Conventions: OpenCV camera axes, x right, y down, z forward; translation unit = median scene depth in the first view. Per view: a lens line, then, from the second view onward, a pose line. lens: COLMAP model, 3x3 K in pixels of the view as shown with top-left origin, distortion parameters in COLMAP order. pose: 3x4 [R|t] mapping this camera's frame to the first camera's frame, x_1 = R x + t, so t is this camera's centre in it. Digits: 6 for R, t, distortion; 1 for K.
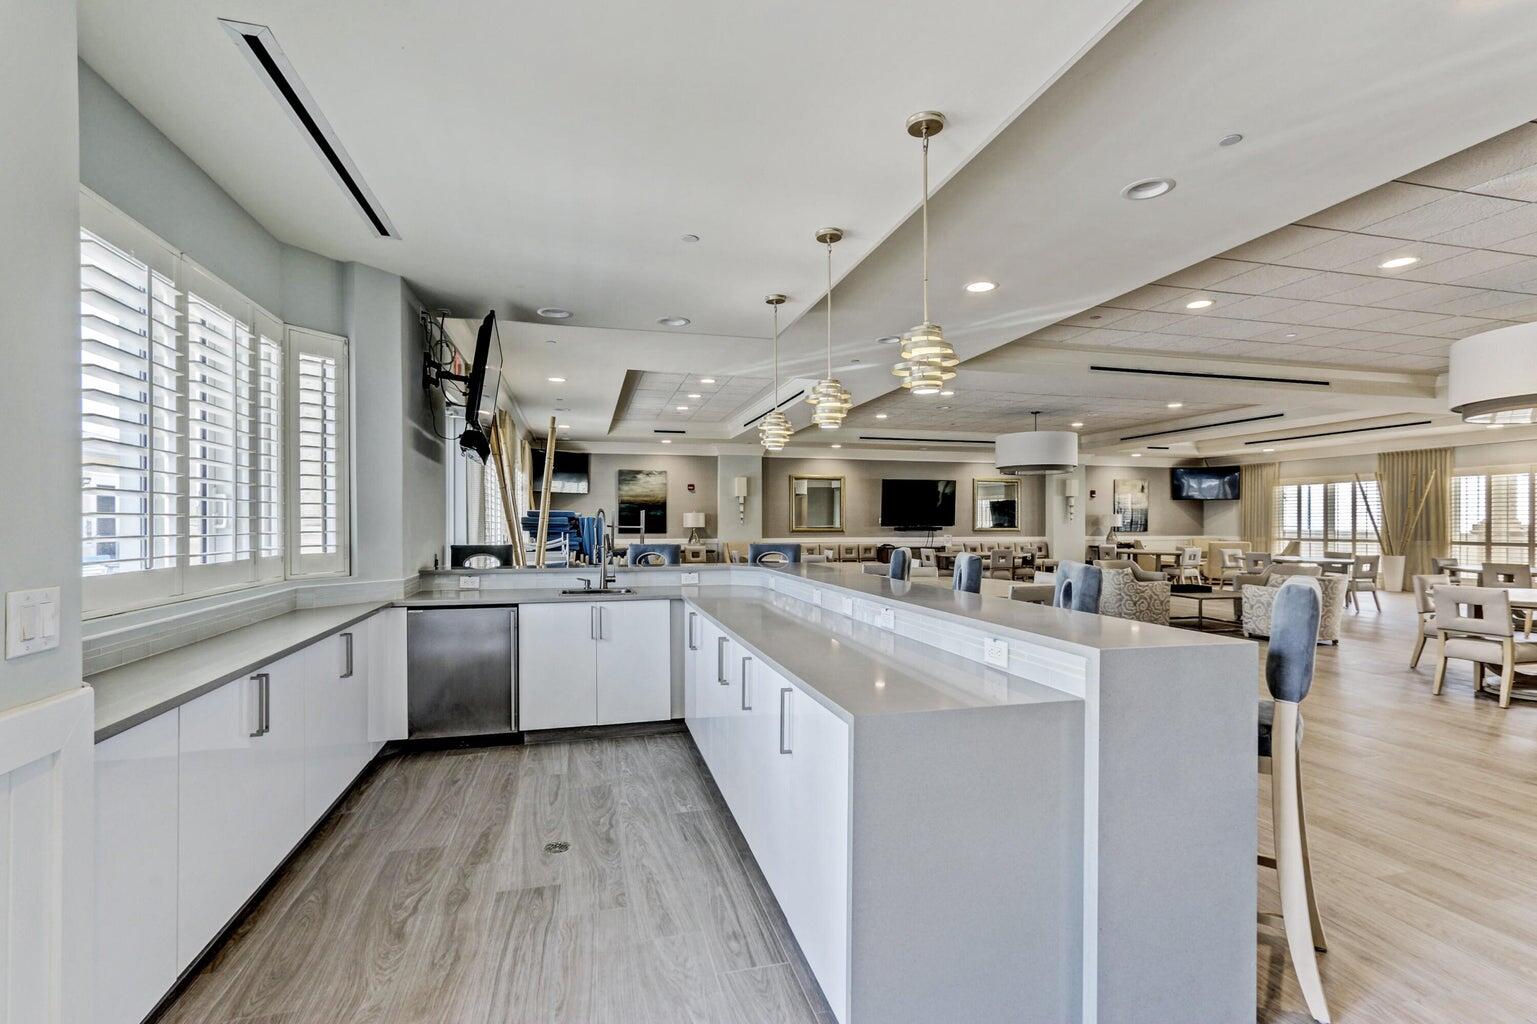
lens RADIAL K [[706.3, 0, 763.3], [0, 706.3, 521.9], [0, 0, 1]] dist [-0.002414, 0.000343]
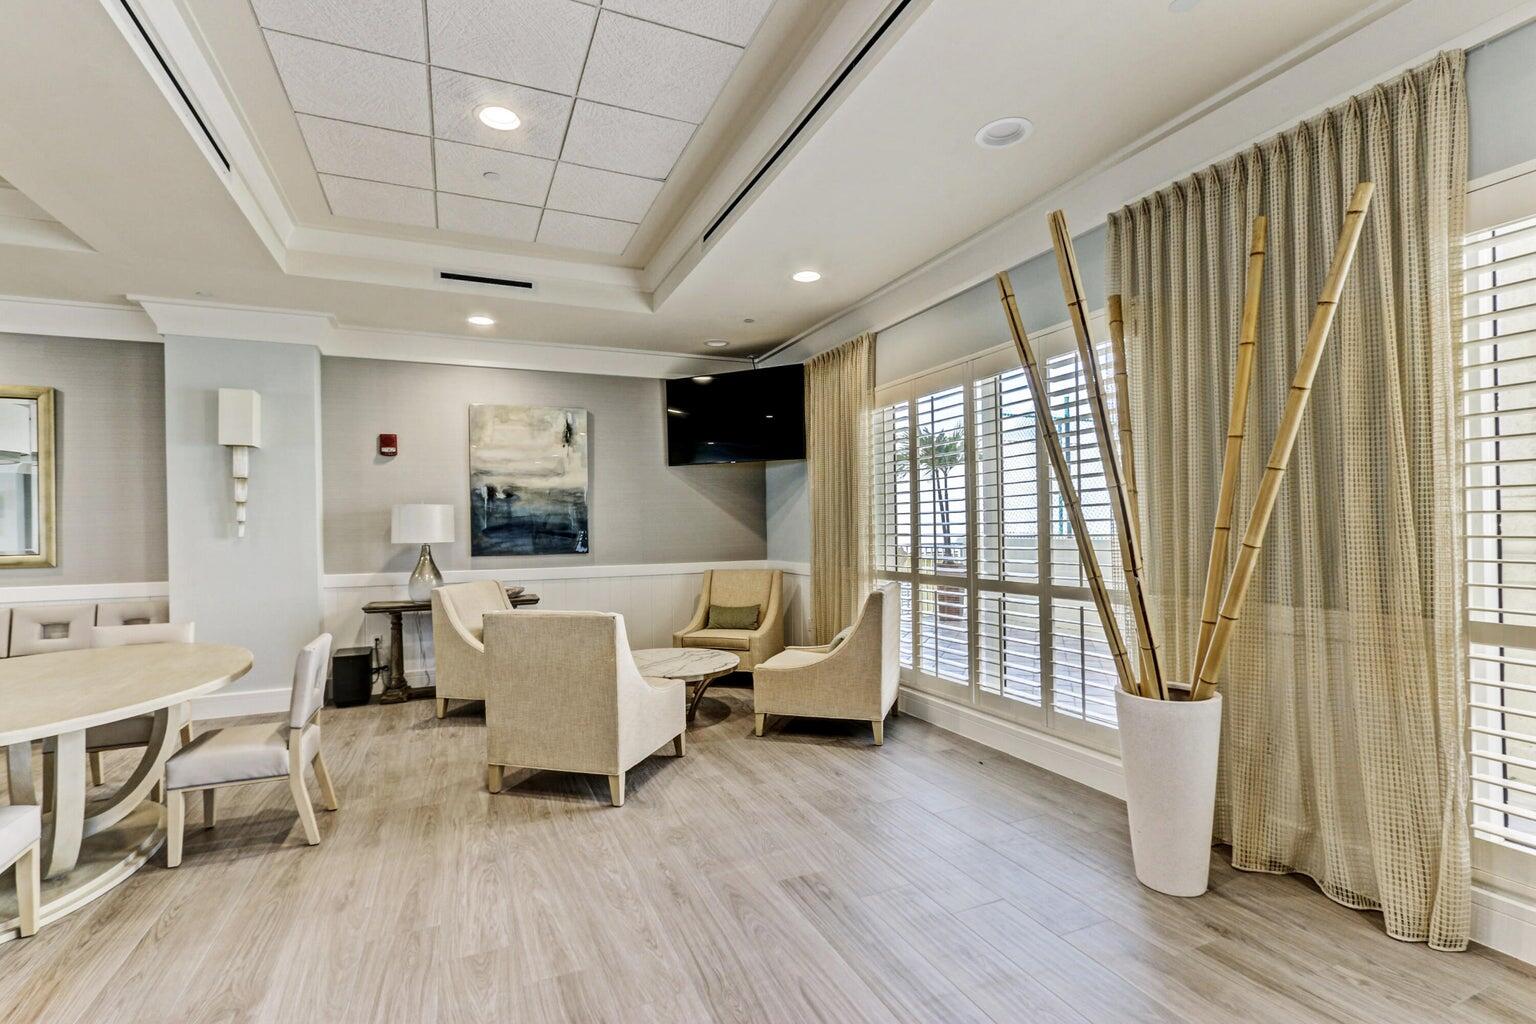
lens RADIAL K [[705.8, 0, 774.7], [0, 705.8, 510.6], [0, 0, 1]] dist [-0.002414, 0.000343]
pose [[0.991180, -0.009960, 0.132147, 0.592390], [0.012816, 0.999702, -0.020782, 0.000112], [-0.131901, 0.022292, 0.991012, 0.639470]]
